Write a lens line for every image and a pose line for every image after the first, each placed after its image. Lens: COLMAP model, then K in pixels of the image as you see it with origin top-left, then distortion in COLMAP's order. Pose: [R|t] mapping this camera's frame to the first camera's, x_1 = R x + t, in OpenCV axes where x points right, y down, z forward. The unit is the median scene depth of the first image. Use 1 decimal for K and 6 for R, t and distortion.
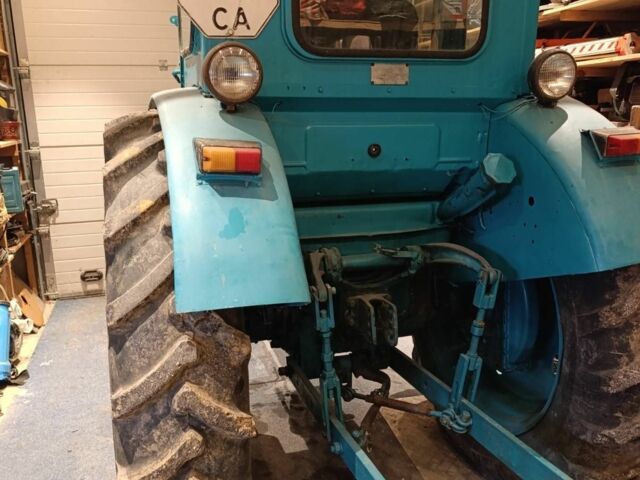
lens RADIAL K [[568.5, 0, 319.0], [0, 568.5, 242.8], [0, 0, 1]] dist [0.032763, -0.030952]
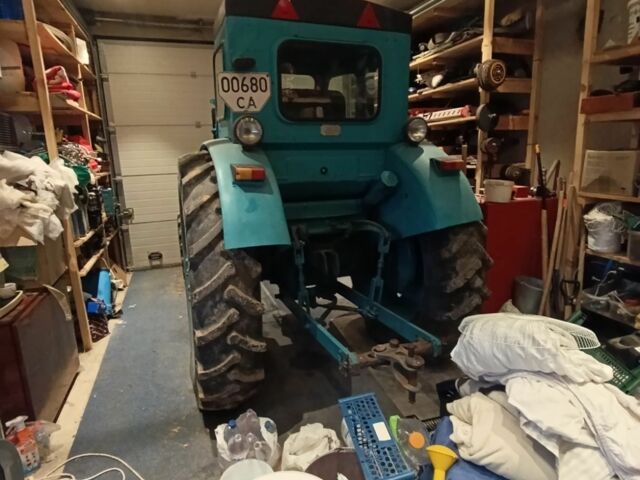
lens RADIAL K [[387.5, 0, 316.9], [0, 387.5, 236.2], [0, 0, 1]] dist [0.008379, -0.001707]
pose [[0.998481, -0.024436, 0.049373, 0.006357], [0.025175, 0.999579, -0.014397, 0.070651], [-0.049001, 0.015618, 0.998677, -0.267613]]
